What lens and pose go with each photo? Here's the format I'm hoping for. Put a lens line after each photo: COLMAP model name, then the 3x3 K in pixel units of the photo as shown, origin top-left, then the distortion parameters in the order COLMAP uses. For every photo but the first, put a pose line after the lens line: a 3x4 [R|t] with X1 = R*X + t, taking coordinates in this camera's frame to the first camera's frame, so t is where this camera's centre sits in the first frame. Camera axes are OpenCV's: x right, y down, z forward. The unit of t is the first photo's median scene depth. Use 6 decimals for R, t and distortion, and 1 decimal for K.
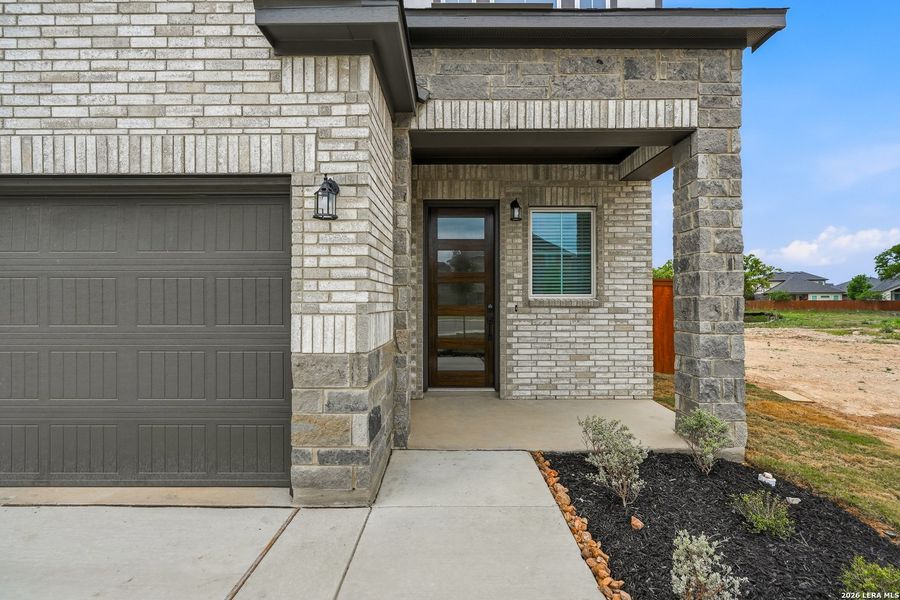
lens RADIAL K [[409.8, 0, 449.9], [0, 409.8, 296.3], [0, 0, 1]] dist [-0.006919, 0.002034]
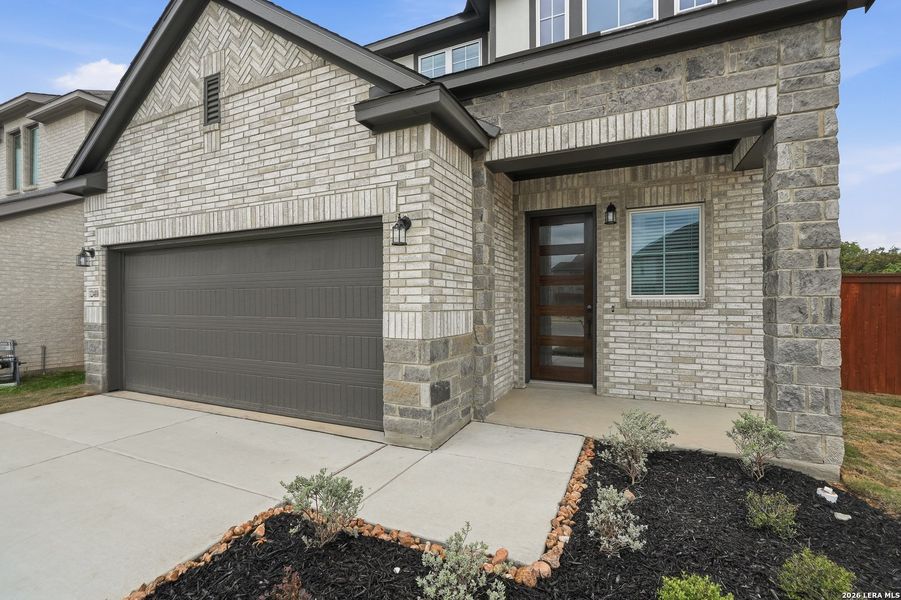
lens RADIAL K [[417.3, 0, 447.9], [0, 417.3, 299.6], [0, 0, 1]] dist [-0.007568, 0.001635]
pose [[0.905014, -0.002779, -0.425372, 0.448645], [0.005569, 0.999970, 0.005317, -0.004190], [0.425345, -0.007181, 0.905003, -0.242892]]
